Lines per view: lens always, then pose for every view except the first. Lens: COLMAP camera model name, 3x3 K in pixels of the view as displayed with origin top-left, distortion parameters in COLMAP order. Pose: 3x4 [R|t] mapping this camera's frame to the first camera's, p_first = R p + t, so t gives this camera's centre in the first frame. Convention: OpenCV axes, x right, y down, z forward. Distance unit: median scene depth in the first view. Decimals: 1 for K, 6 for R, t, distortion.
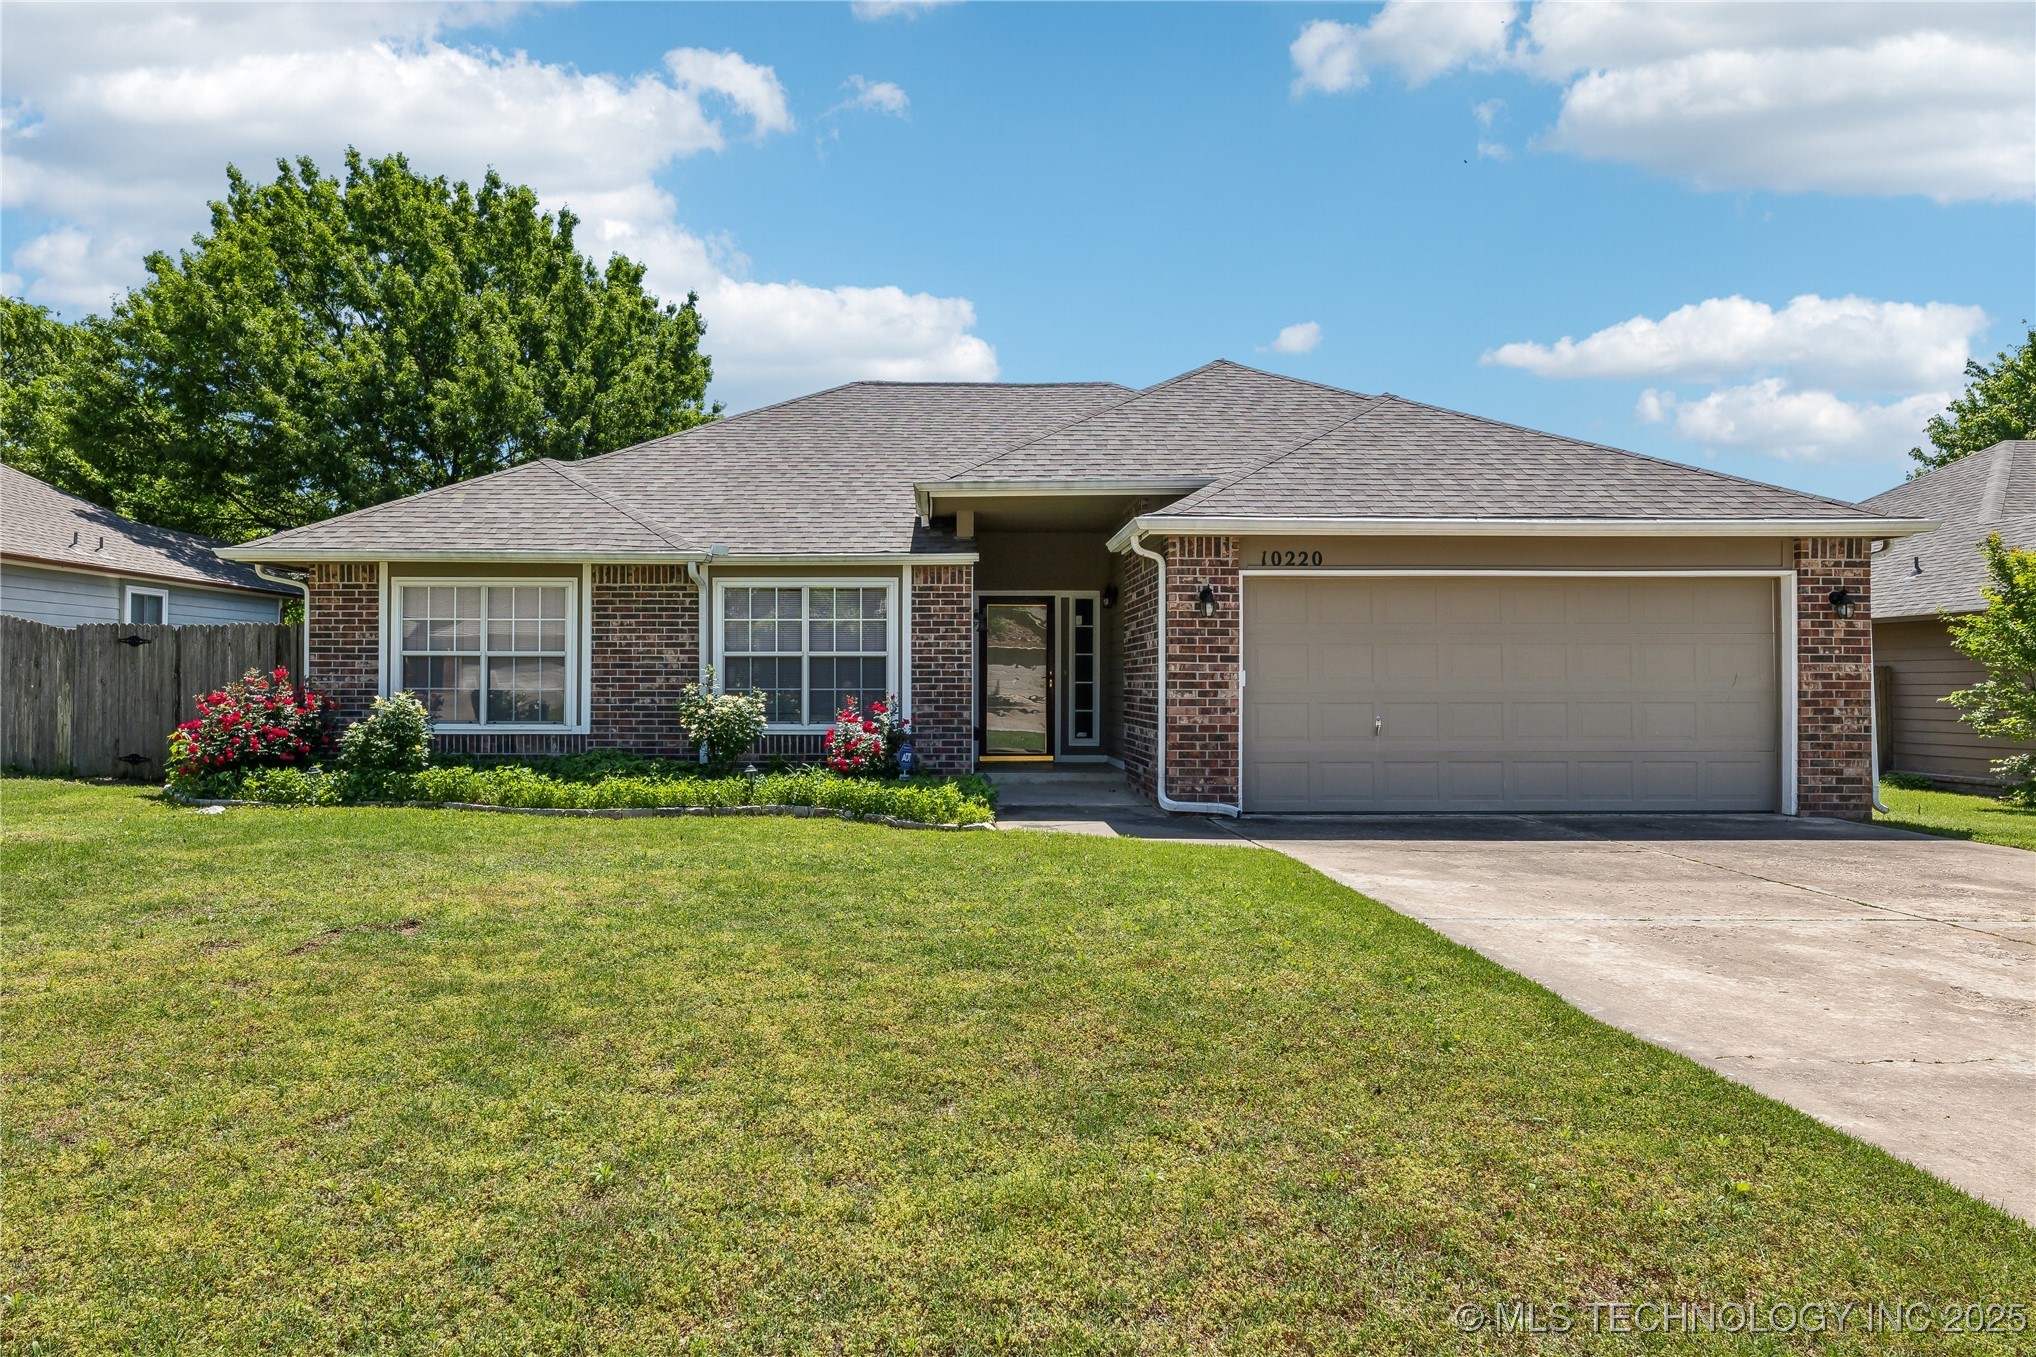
lens RADIAL K [[1169.5, 0, 1016.1], [0, 1169.5, 680.3], [0, 0, 1]] dist [0.000037, 0.000000]
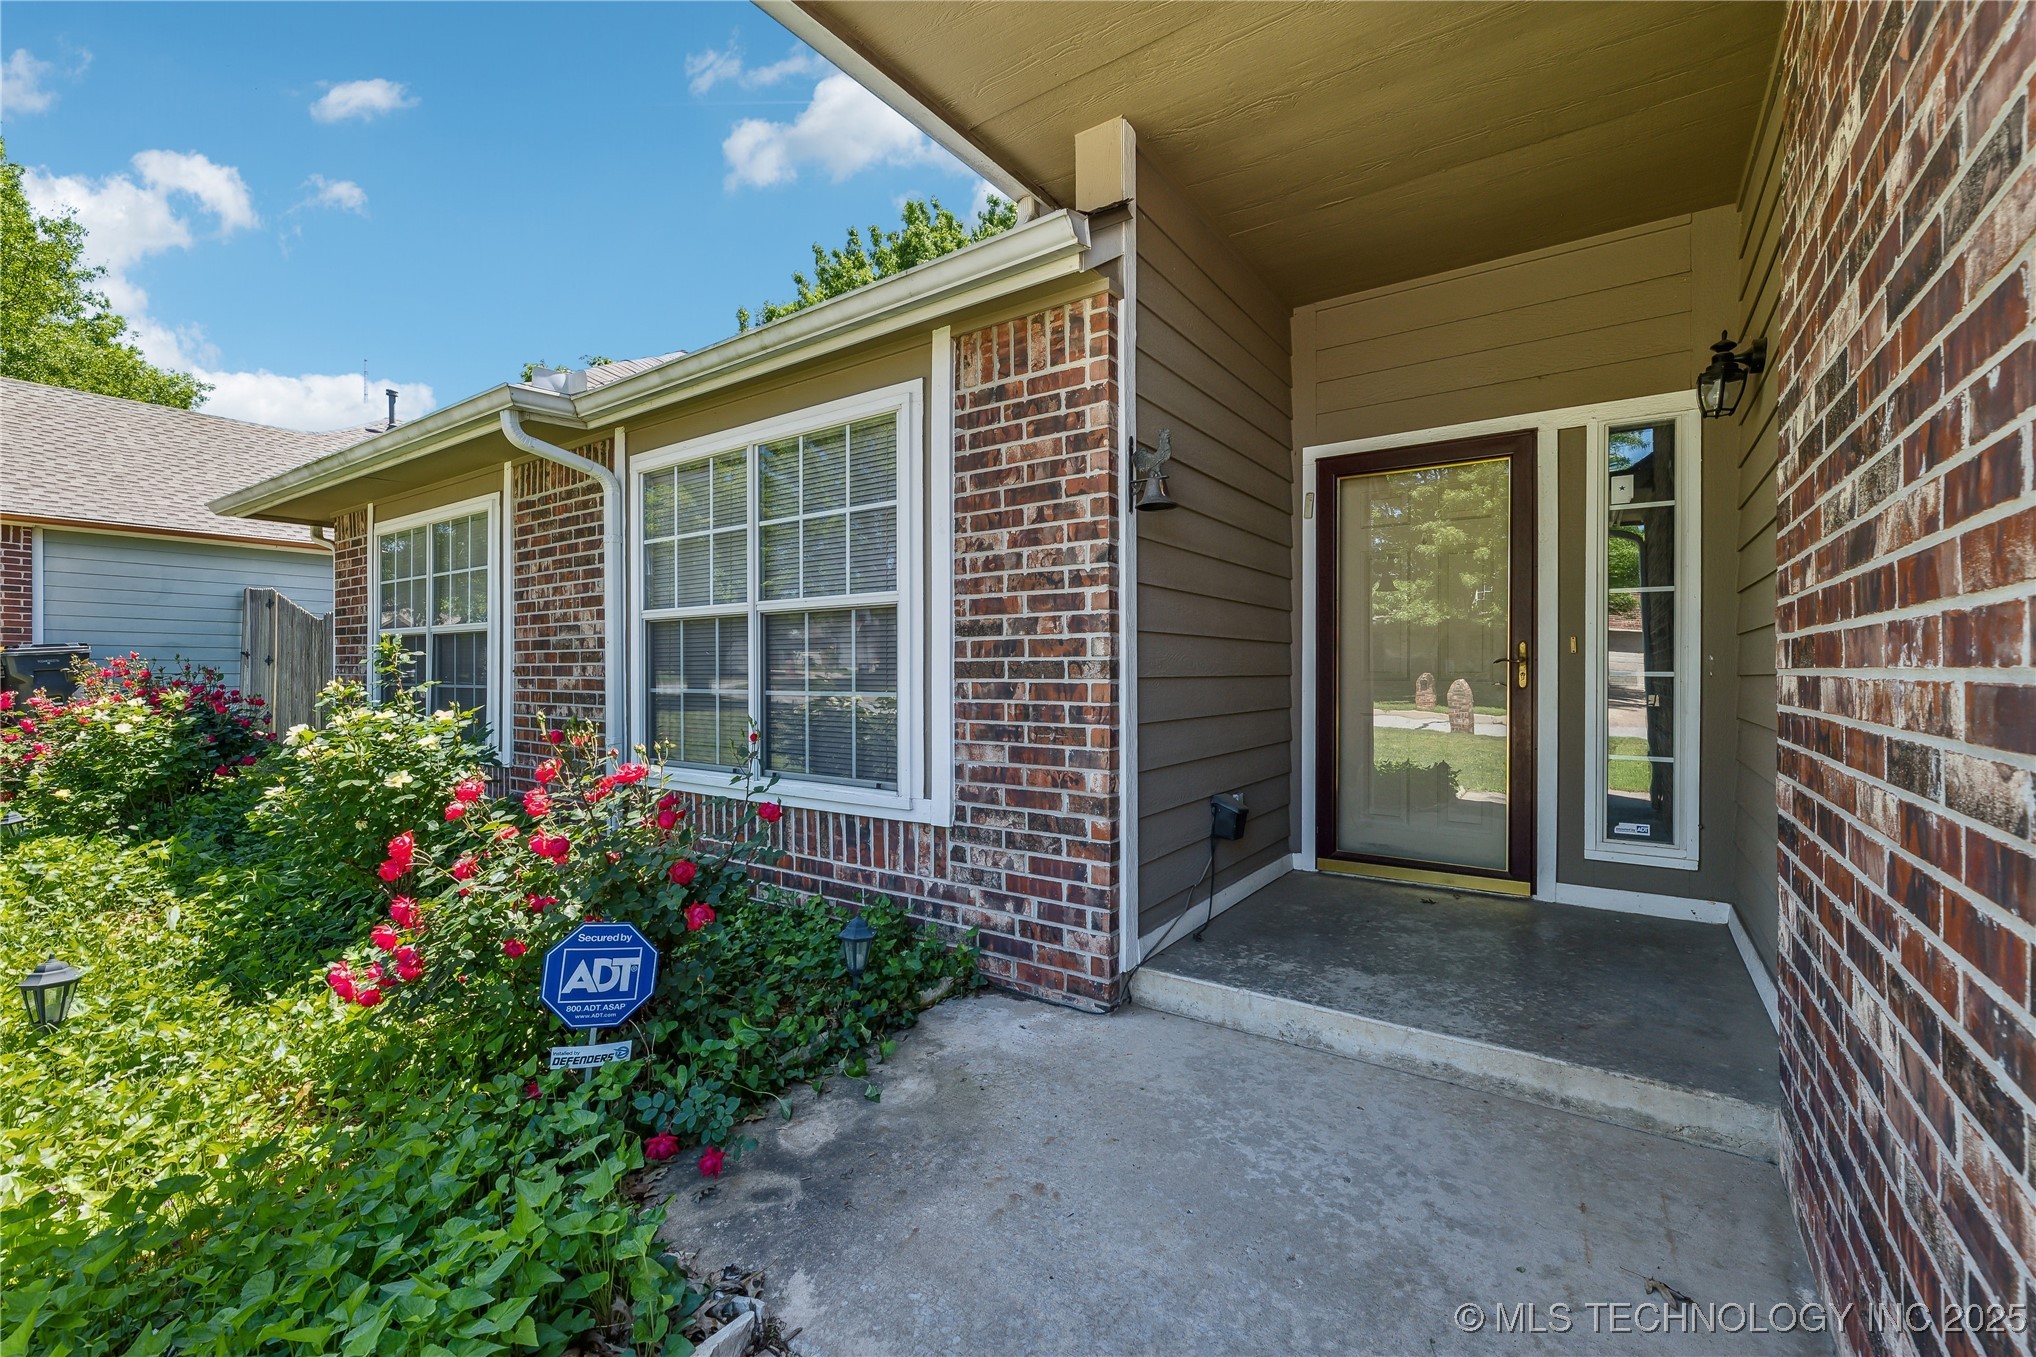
lens RADIAL K [[830.9, 0, 1021.1], [0, 830.9, 672.9], [0, 0, 1]] dist [-0.004513, 0.000966]
pose [[0.780644, 0.000084, -0.624976, 0.078913], [0.004213, 0.999977, 0.005397, -0.000428], [0.624962, -0.006846, 0.780625, 0.819238]]
